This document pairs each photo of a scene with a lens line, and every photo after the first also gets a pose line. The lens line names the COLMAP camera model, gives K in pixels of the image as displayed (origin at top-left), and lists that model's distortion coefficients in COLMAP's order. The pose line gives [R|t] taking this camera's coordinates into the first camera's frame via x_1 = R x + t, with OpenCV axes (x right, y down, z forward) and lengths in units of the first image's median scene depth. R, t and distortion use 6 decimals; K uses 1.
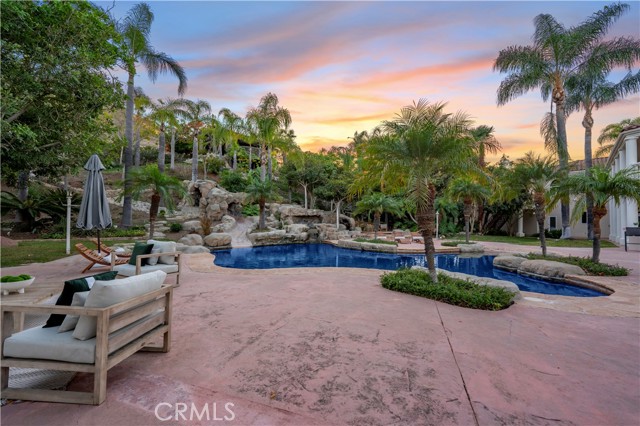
lens RADIAL K [[258.2, 0, 317.3], [0, 258.2, 214.4], [0, 0, 1]] dist [-0.010668, -0.000109]
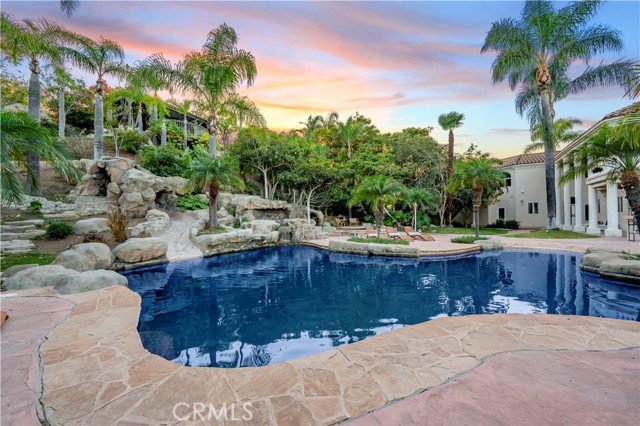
lens RADIAL K [[258.2, 0, 317.3], [0, 258.2, 214.4], [0, 0, 1]] dist [-0.010668, -0.000109]
pose [[0.970054, -0.015783, 0.242376, -0.098676], [0.010901, 0.999710, 0.021468, 0.006932], [-0.242645, -0.018183, 0.969945, 0.239762]]
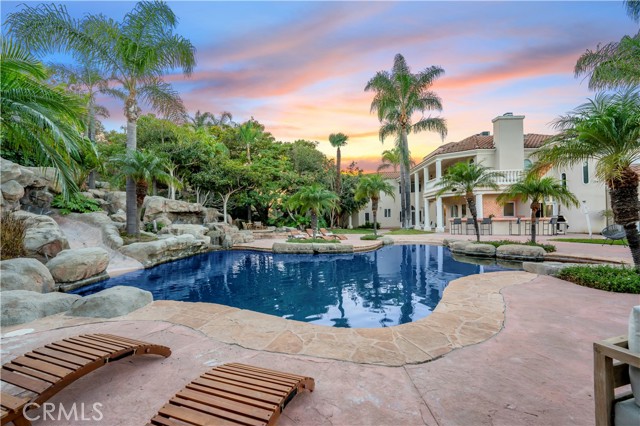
lens RADIAL K [[258.2, 0, 317.3], [0, 258.2, 214.4], [0, 0, 1]] dist [-0.010668, -0.000109]
pose [[0.735931, -0.008284, 0.677006, -0.263311], [0.002051, 0.999948, 0.010006, 0.005551], [-0.677053, -0.005975, 0.735910, 0.276669]]
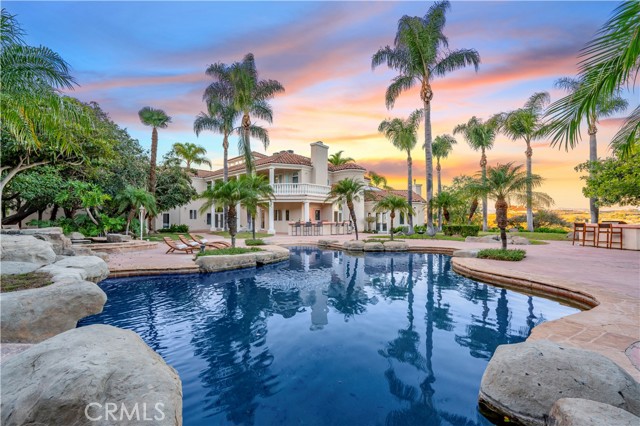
lens RADIAL K [[259.6, 0, 320.0], [0, 259.6, 213.0], [0, 0, 1]] dist [0.000224, -0.000011]
pose [[-0.080691, 0.011916, 0.996668, -0.358912], [-0.029974, 0.999447, -0.014376, 0.005794], [-0.996288, -0.031034, -0.080290, 0.632927]]
